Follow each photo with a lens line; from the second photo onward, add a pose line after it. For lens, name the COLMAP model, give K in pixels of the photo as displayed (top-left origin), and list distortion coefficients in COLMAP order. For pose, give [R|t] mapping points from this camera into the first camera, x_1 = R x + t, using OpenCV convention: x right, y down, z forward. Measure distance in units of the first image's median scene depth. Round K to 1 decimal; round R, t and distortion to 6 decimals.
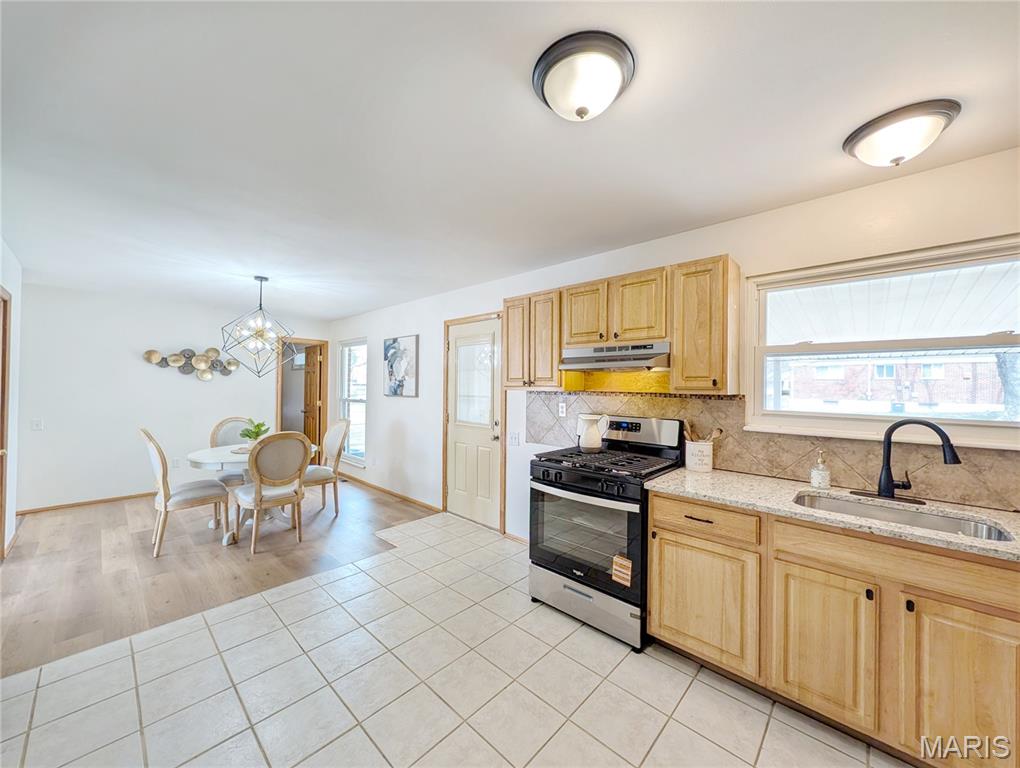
lens RADIAL K [[385.6, 0, 512.1], [0, 385.6, 383.7], [0, 0, 1]] dist [0.000565, -0.000022]
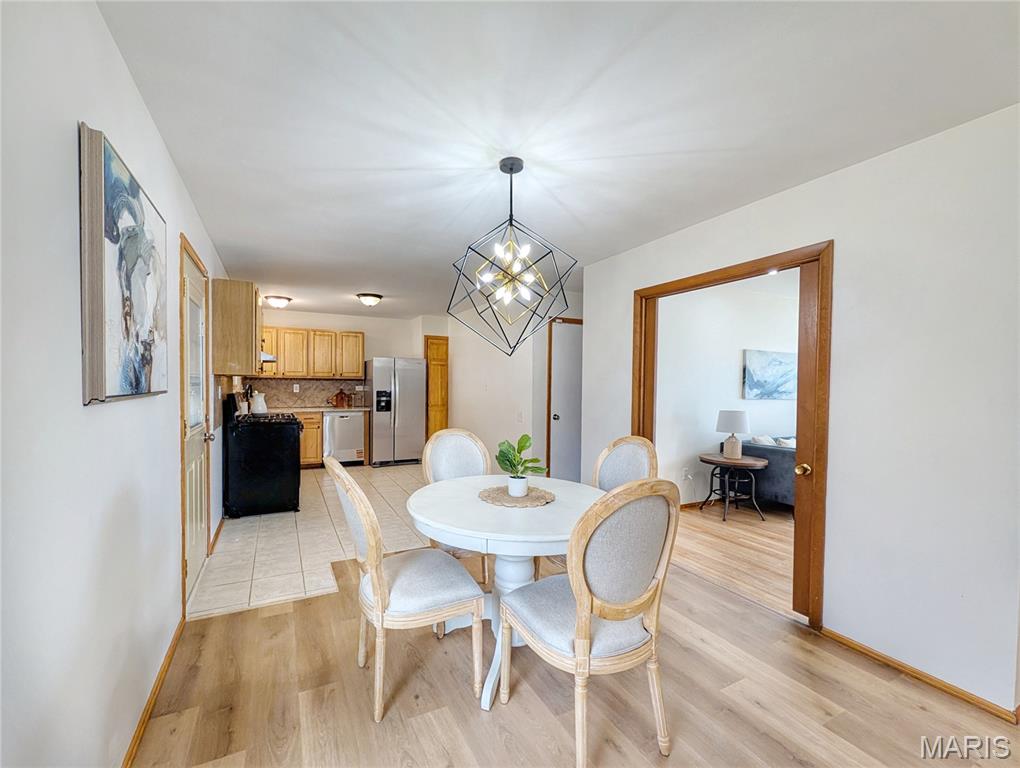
lens RADIAL K [[420.3, 0, 478.7], [0, 420.3, 397.9], [0, 0, 1]] dist [-0.000044, -0.000024]
pose [[-0.929805, -0.033641, 0.366512, -0.904777], [-0.022911, 0.999173, 0.033588, 0.024092], [-0.367339, 0.022833, -0.929807, 1.693167]]
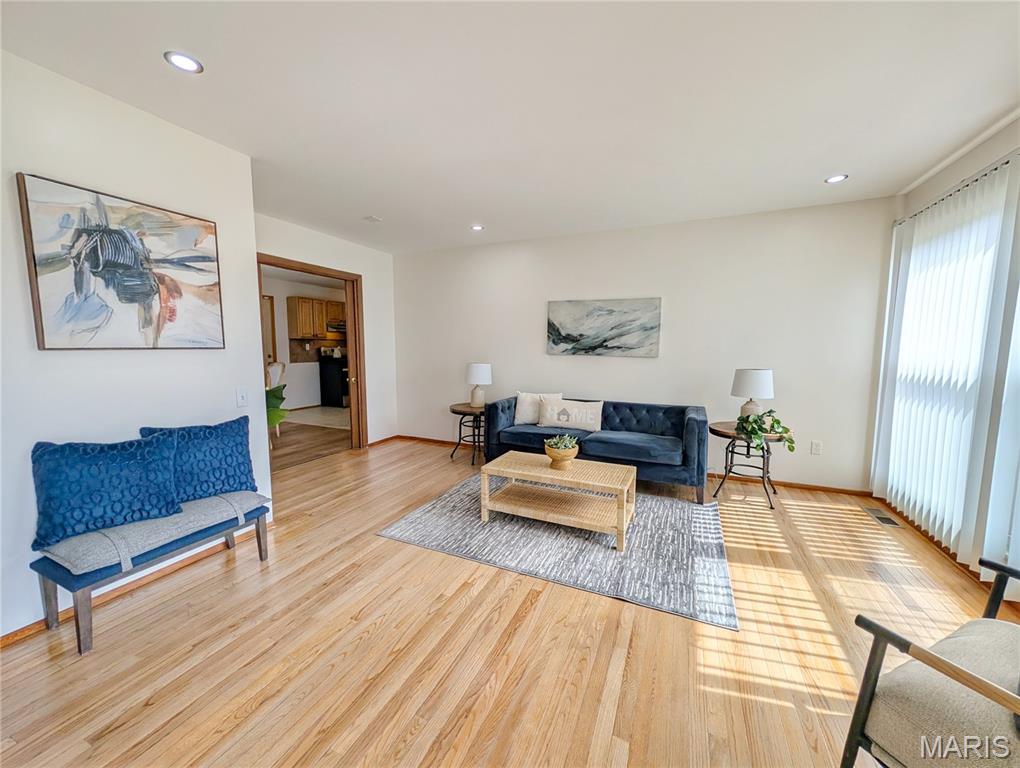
lens RADIAL K [[385.6, 0, 512.1], [0, 385.6, 383.7], [0, 0, 1]] dist [0.000565, -0.000022]
pose [[-0.323570, -0.103536, 0.940522, -2.387833], [-0.016240, 0.994457, 0.103886, 0.022531], [-0.946065, 0.018340, -0.323458, 0.531796]]
